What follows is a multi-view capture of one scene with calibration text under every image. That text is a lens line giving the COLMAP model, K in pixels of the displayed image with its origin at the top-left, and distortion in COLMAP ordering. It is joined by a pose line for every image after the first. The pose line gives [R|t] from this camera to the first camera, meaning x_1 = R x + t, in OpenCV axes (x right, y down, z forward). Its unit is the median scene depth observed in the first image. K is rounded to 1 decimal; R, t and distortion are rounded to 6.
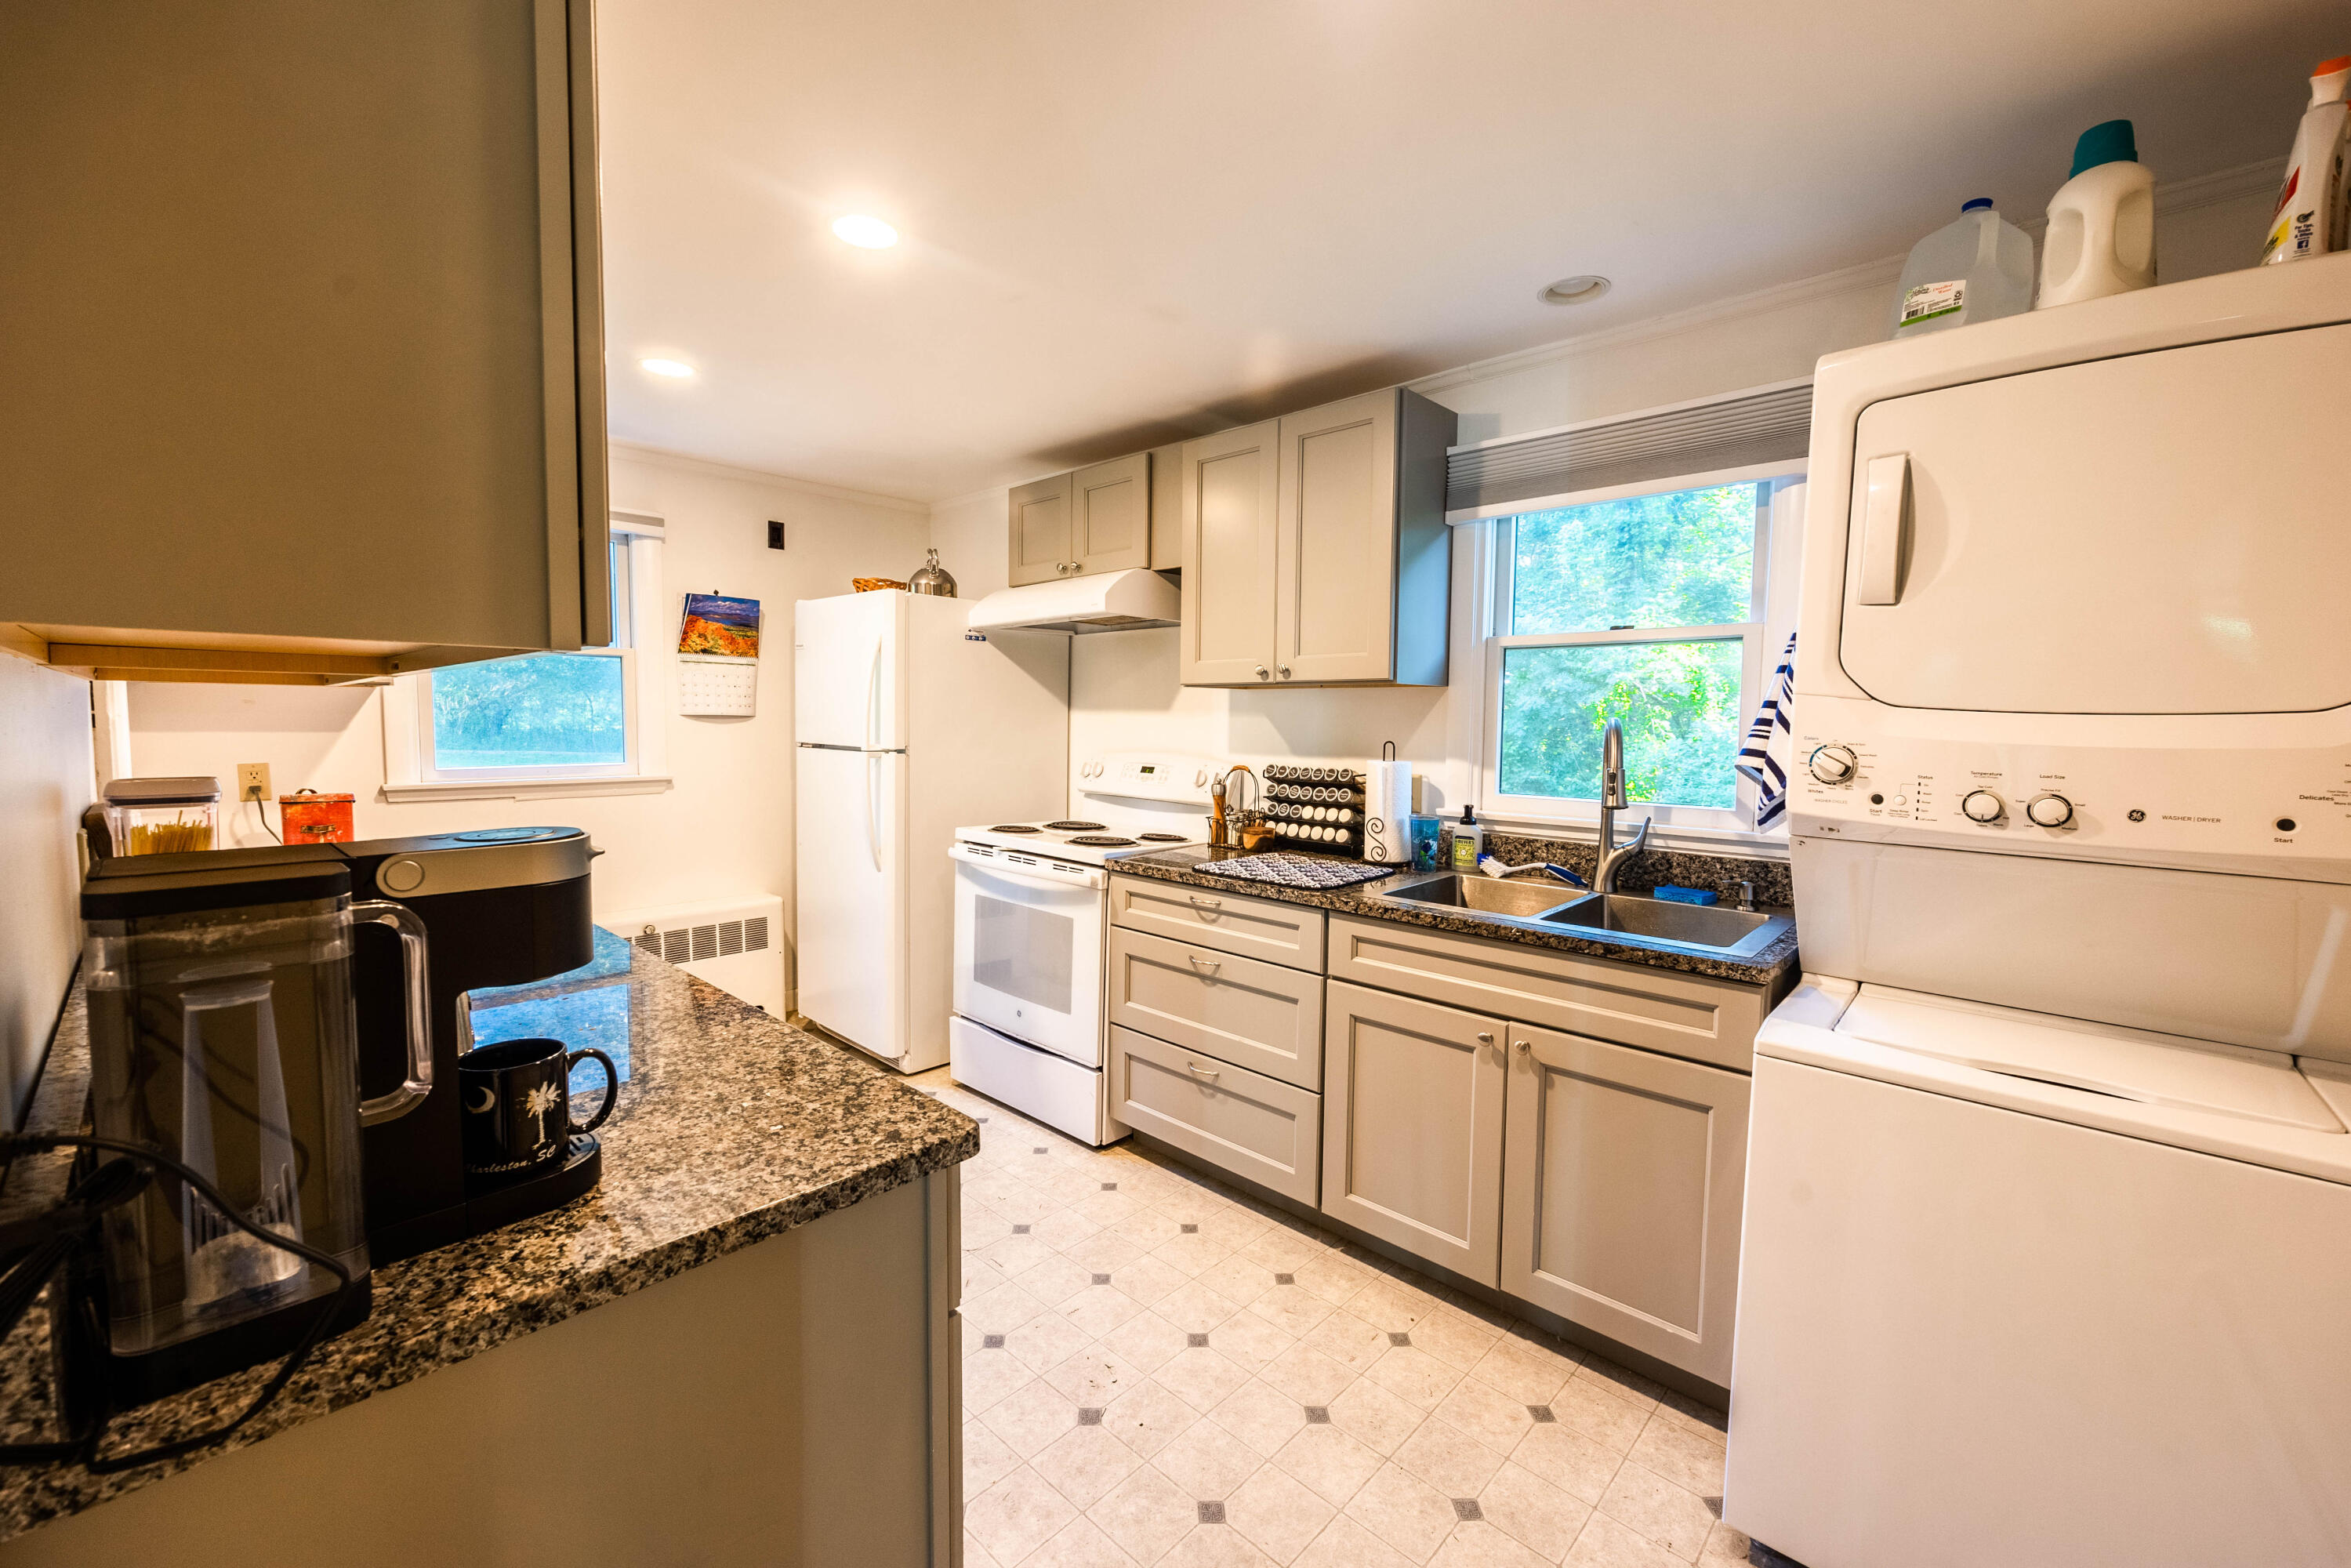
lens RADIAL K [[951.9, 0, 1164.2], [0, 951.9, 776.9], [0, 0, 1]] dist [-0.004000, -0.000095]
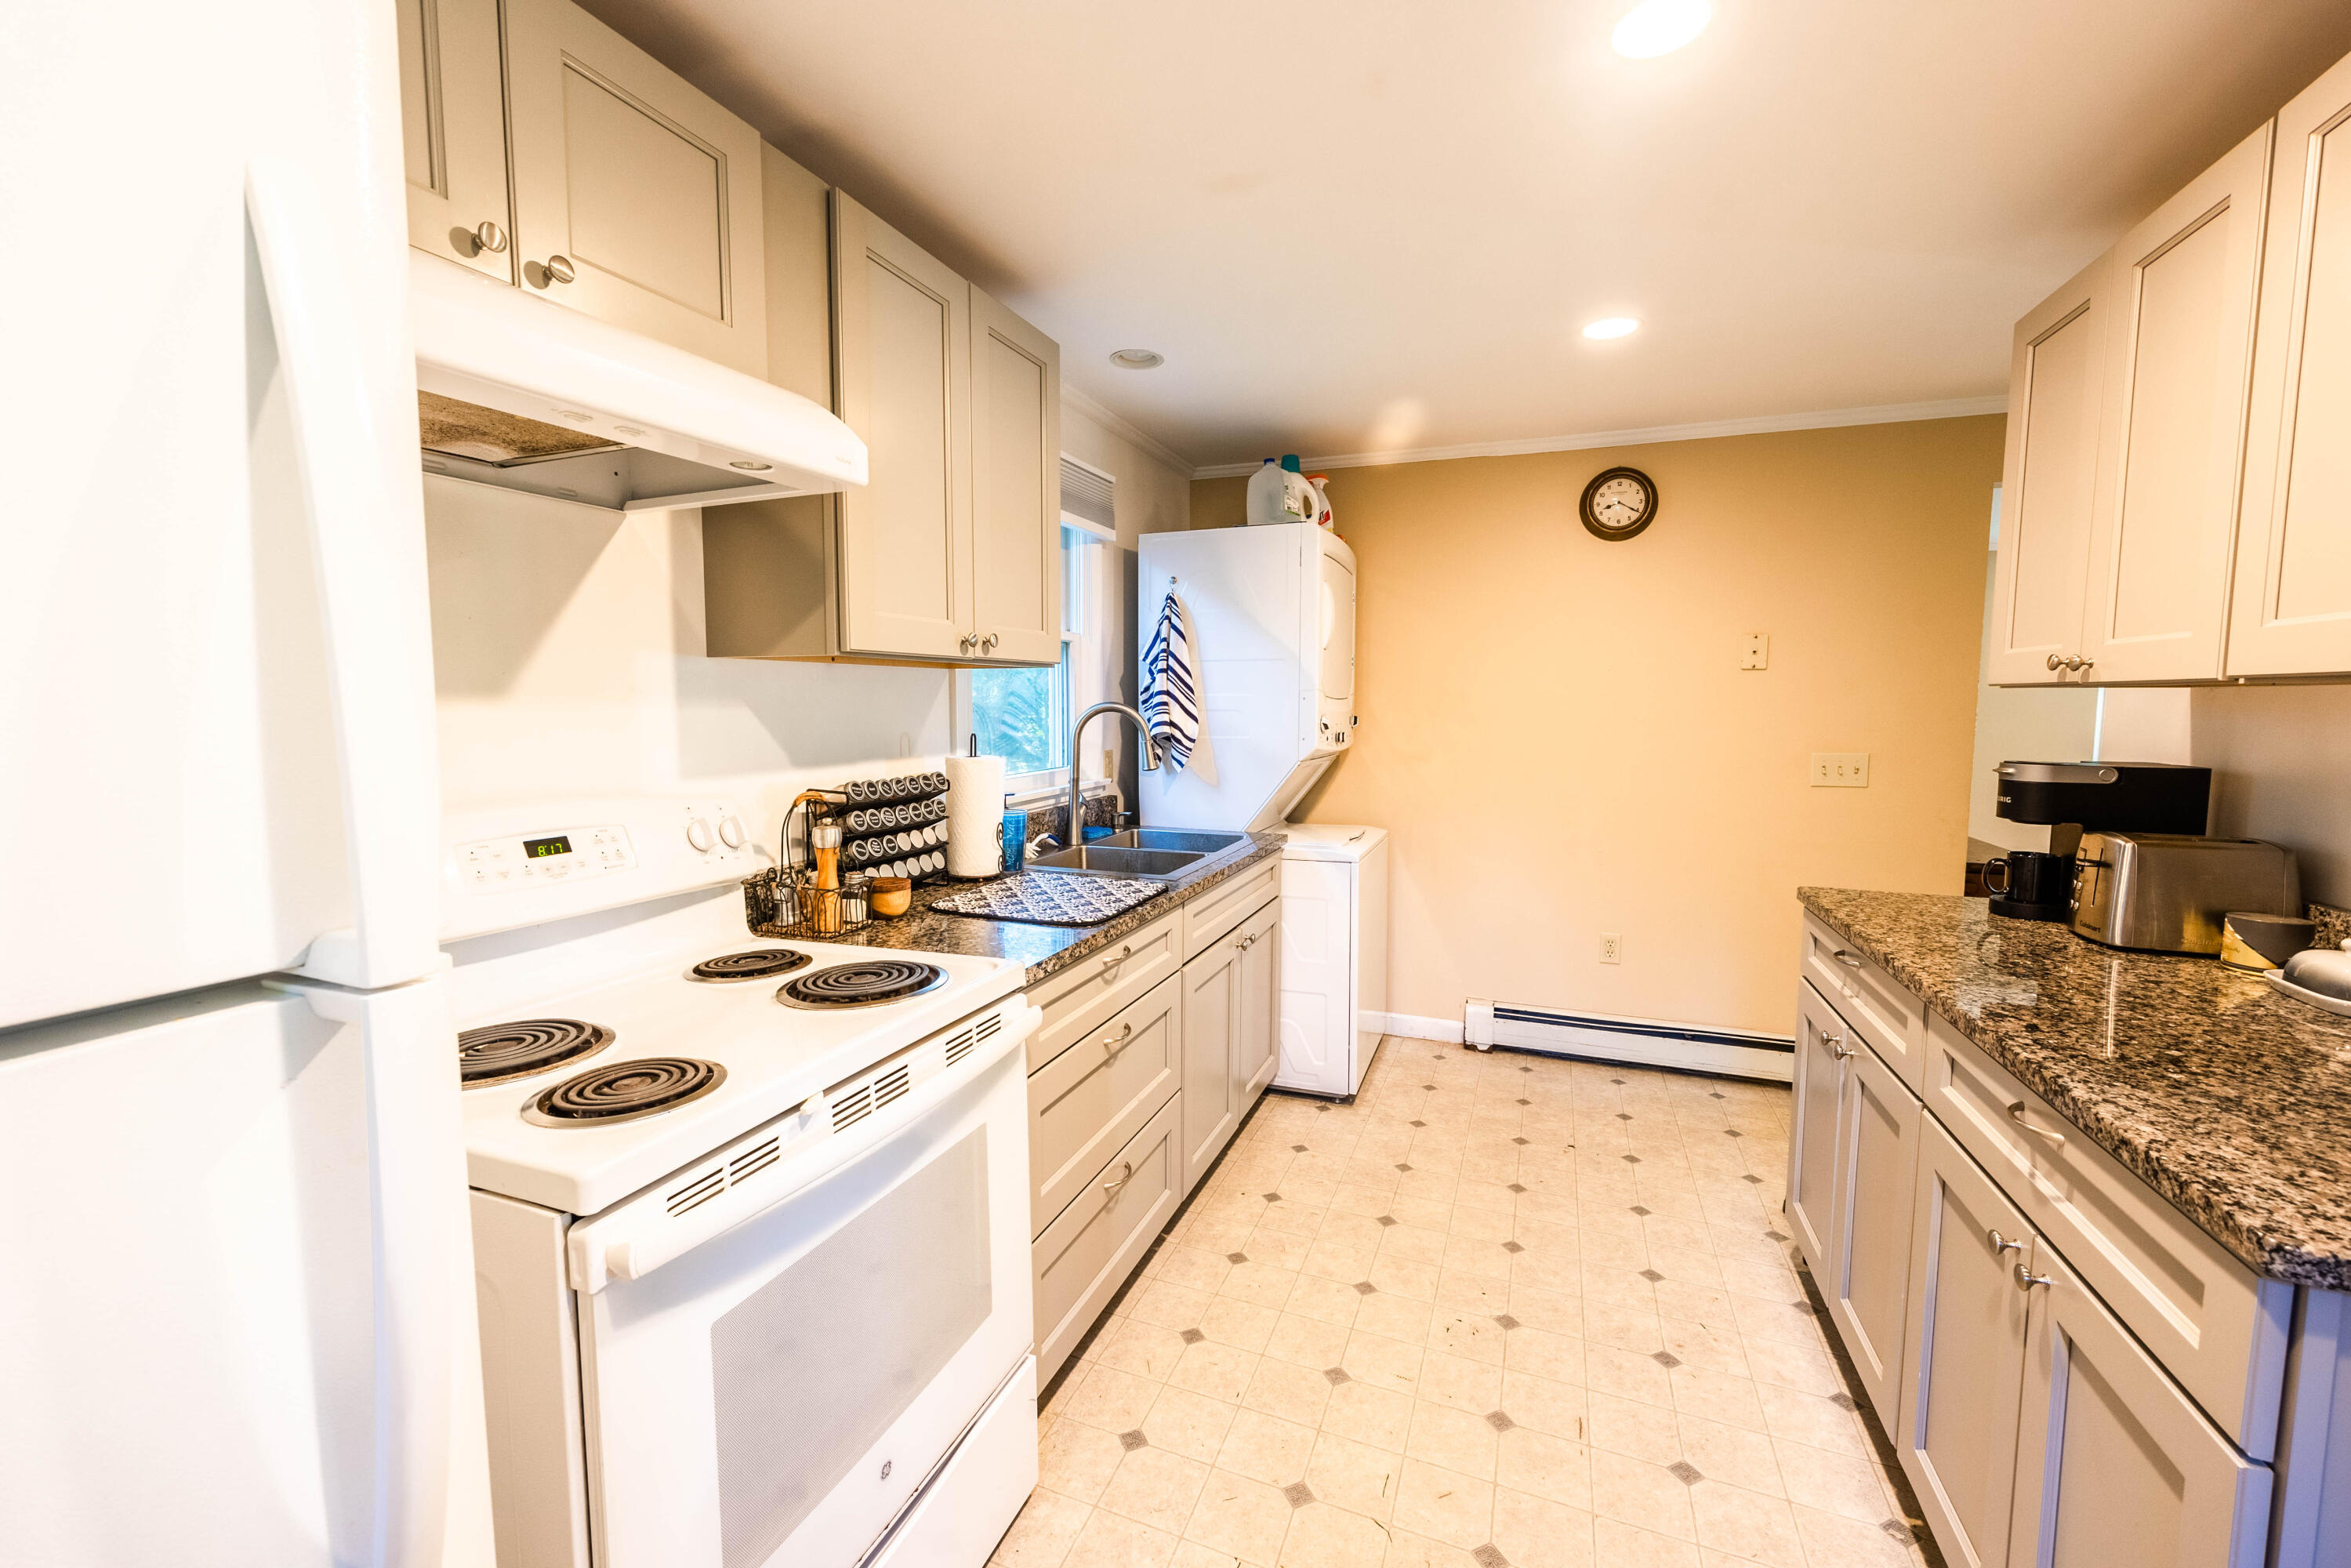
lens RADIAL K [[951.9, 0, 1164.3], [0, 951.9, 789.3], [0, 0, 1]] dist [-0.004000, -0.000095]
pose [[-0.375960, -0.093044, 0.921953, -0.571881], [0.060784, 0.990327, 0.124731, -0.078099], [-0.924640, 0.102934, -0.366668, 1.084603]]
